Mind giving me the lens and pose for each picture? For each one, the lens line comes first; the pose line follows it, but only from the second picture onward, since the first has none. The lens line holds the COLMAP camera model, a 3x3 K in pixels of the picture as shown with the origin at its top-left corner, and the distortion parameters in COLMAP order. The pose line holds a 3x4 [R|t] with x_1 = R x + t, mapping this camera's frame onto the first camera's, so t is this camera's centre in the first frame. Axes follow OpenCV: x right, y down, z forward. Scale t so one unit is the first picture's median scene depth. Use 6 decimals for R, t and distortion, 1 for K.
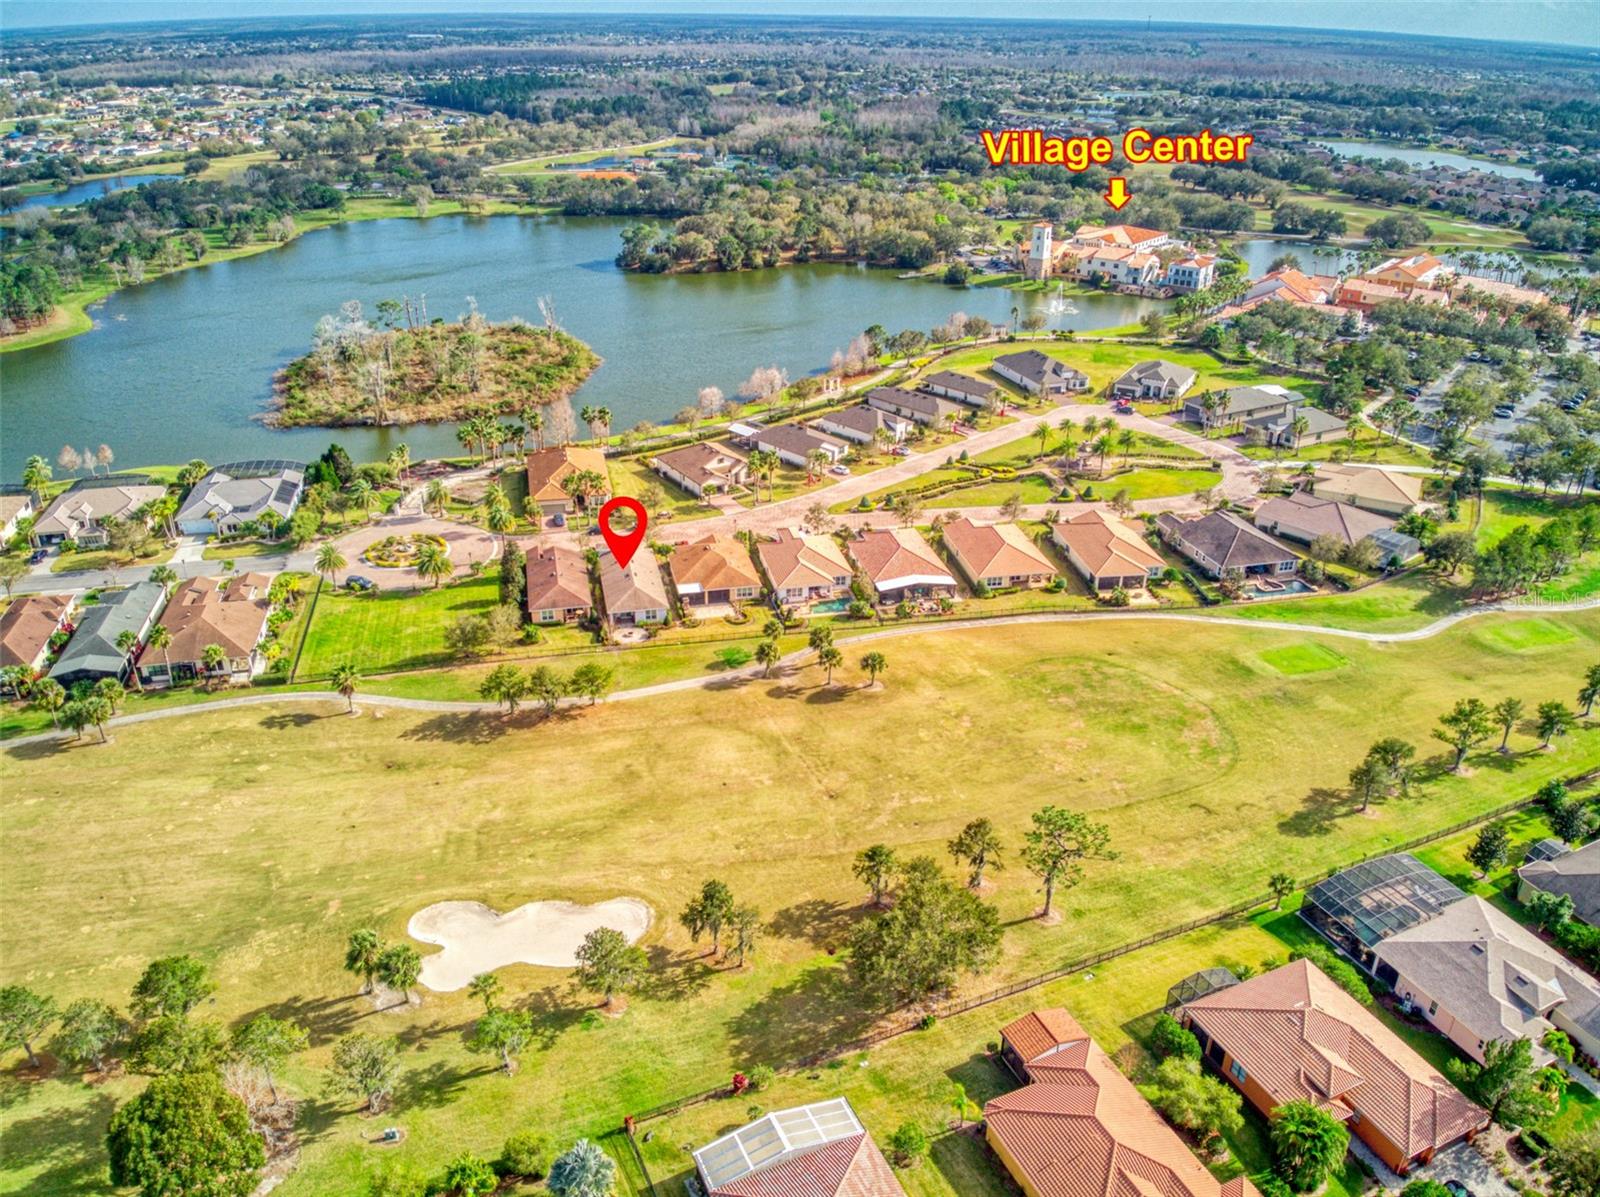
lens RADIAL K [[1178.3, 0, 800.0], [0, 1178.3, 598.5], [0, 0, 1]] dist [0.187178, -0.470100]
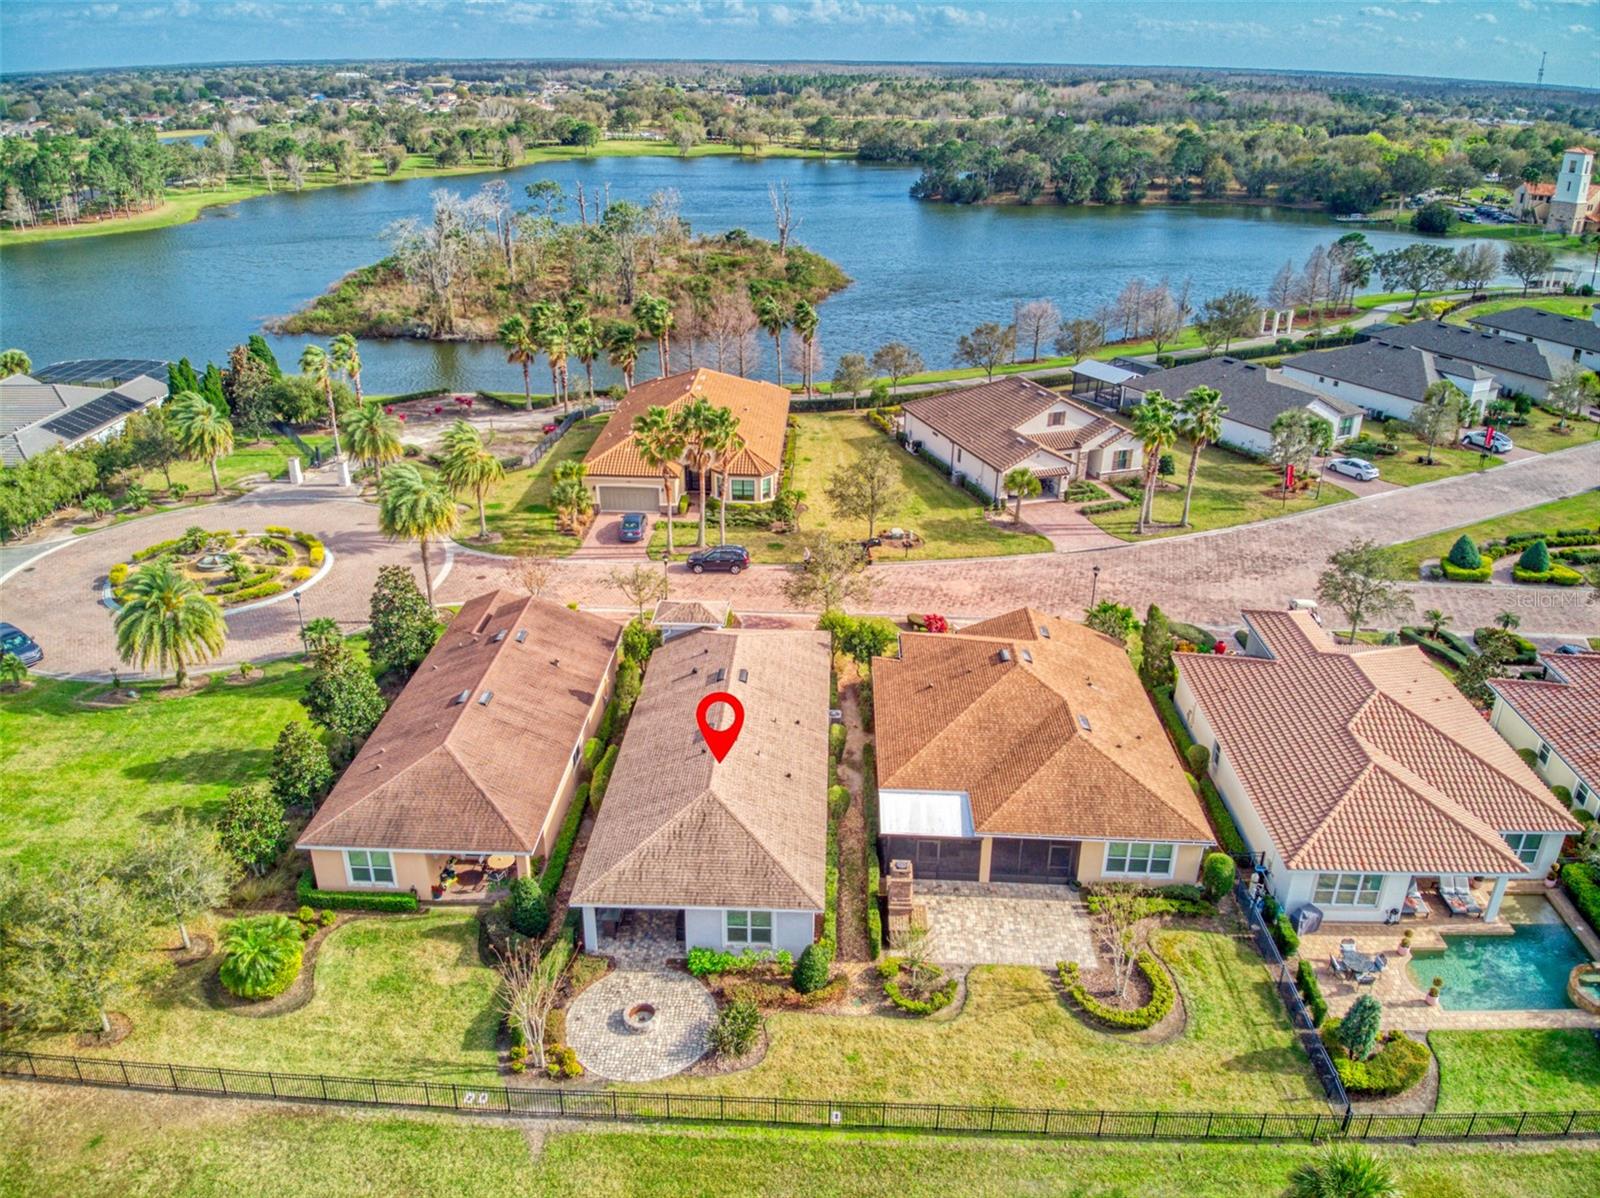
lens RADIAL K [[1178.9, 0, 800.0], [0, 1178.9, 599.0], [0, 0, 1]] dist [0.065761, -0.201943]
pose [[0.966620, 0.102928, -0.234631, -0.052489], [-0.110114, 0.993761, -0.017698, -0.039551], [0.231346, 0.042943, 0.971923, 0.608266]]
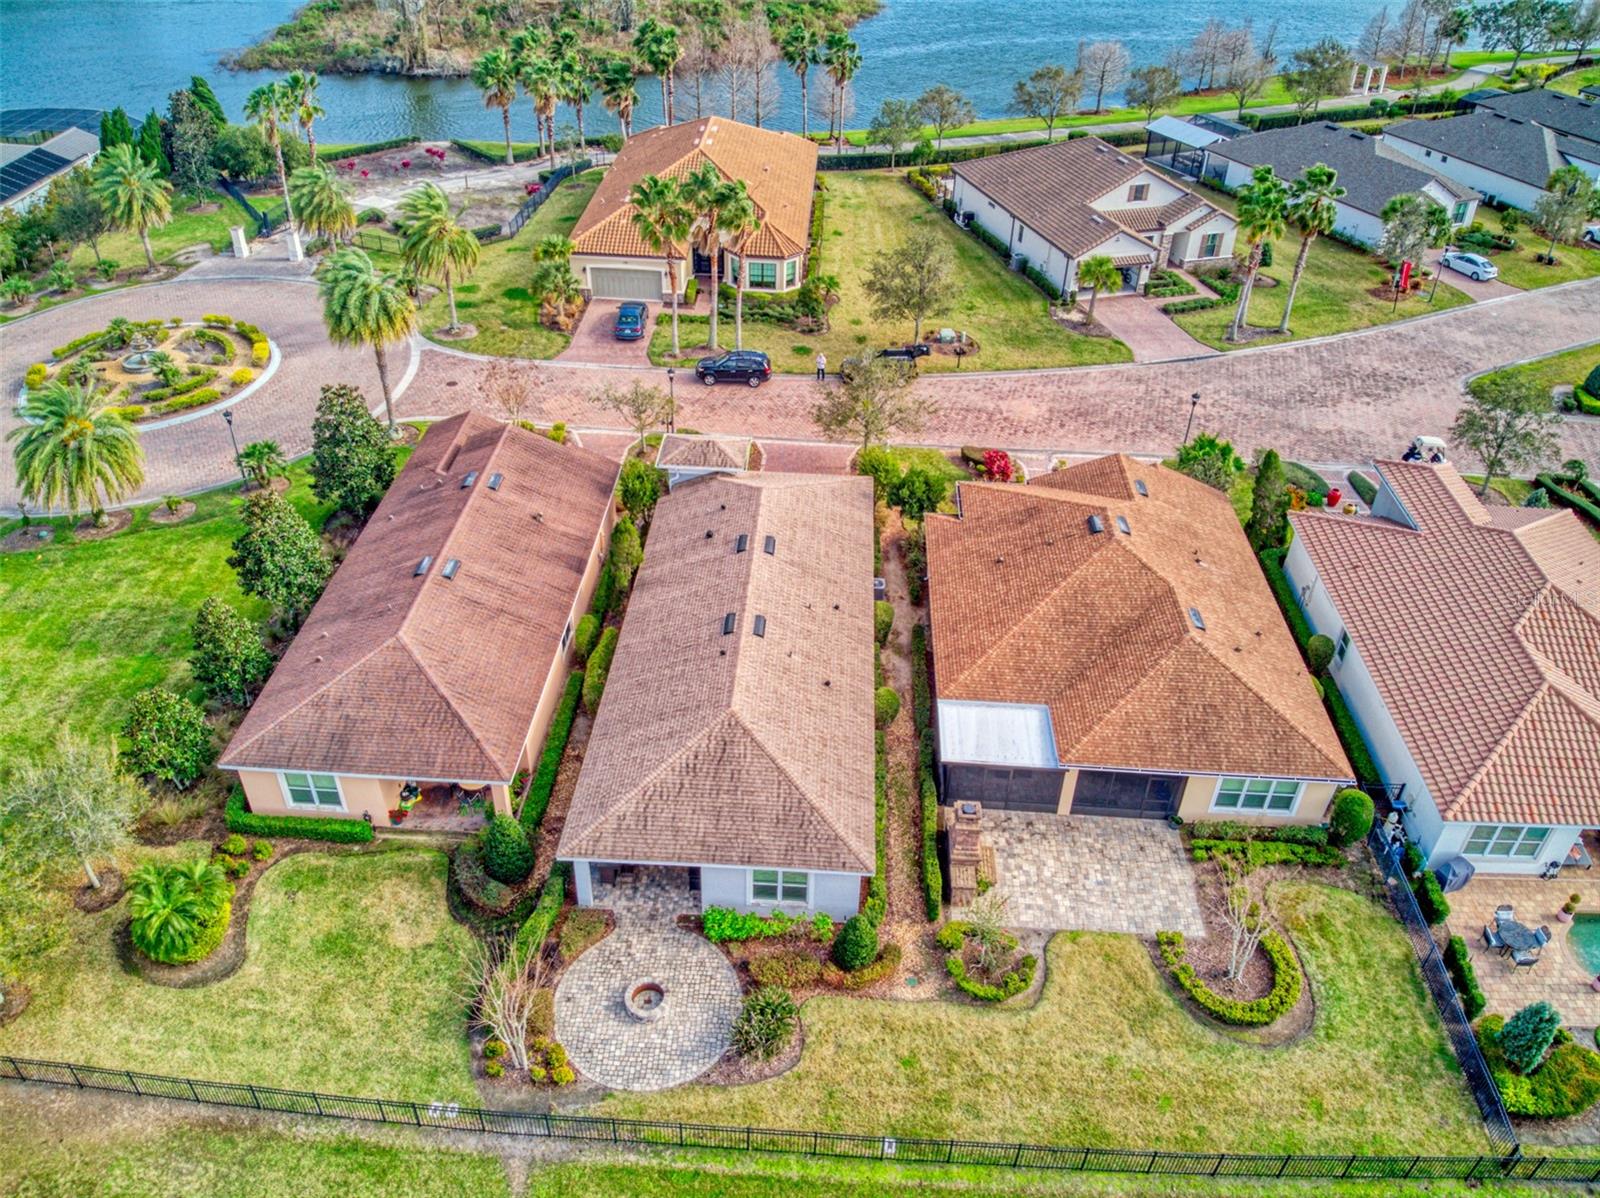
lens RADIAL K [[1194.9, 0, 800.0], [0, 1194.9, 599.0], [0, 0, 1]] dist [0.036615, -0.181439]
pose [[0.962903, 0.168028, -0.211151, -0.070852], [-0.130170, 0.974646, 0.181990, -0.054461], [0.236377, -0.147753, 0.960362, 0.651476]]
